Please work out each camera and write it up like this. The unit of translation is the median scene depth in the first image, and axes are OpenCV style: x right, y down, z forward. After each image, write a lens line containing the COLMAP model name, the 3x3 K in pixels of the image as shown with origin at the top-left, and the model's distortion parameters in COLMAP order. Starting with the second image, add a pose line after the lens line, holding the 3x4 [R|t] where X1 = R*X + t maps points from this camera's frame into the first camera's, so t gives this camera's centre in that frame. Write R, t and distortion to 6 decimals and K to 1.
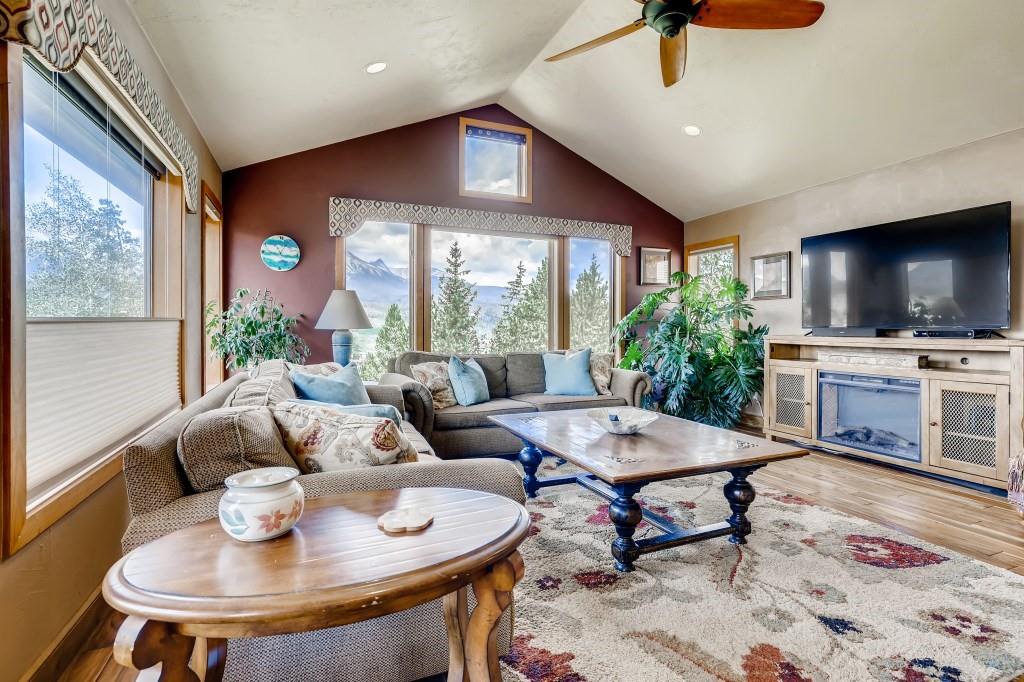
lens RADIAL K [[483.9, 0, 519.3], [0, 483.9, 333.1], [0, 0, 1]] dist [-0.006570, -0.000163]
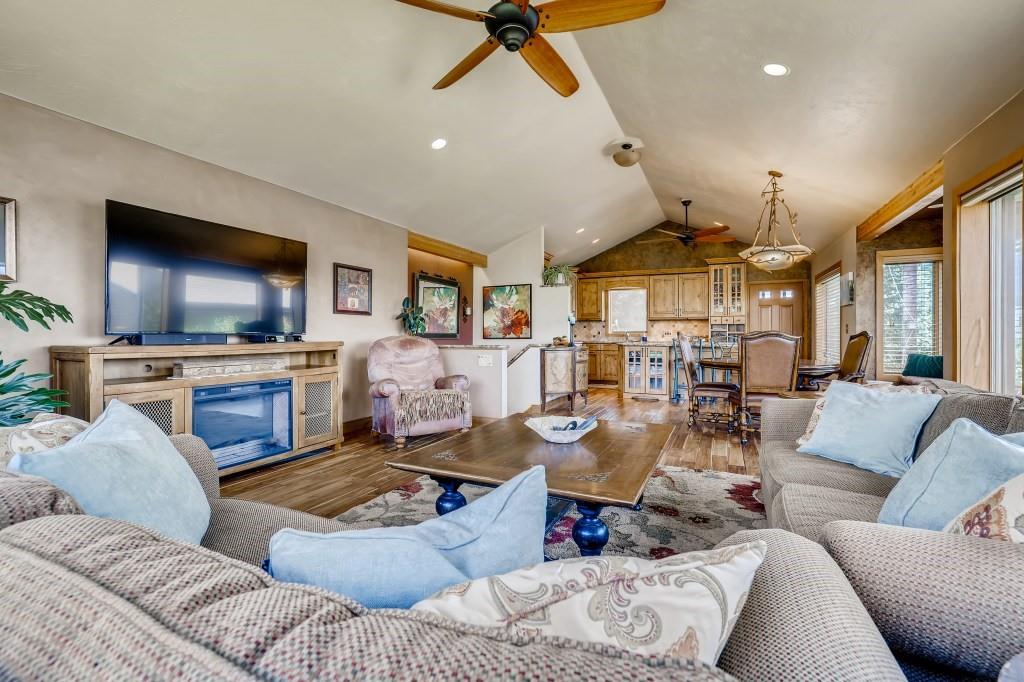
lens RADIAL K [[437.0, 0, 516.4], [0, 437.0, 336.0], [0, 0, 1]] dist [-0.008457, 0.001859]
pose [[-0.648031, -0.009126, 0.761560, -0.241360], [0.005007, 0.999856, 0.016243, -0.015279], [-0.761598, 0.014339, -0.647891, 0.972141]]
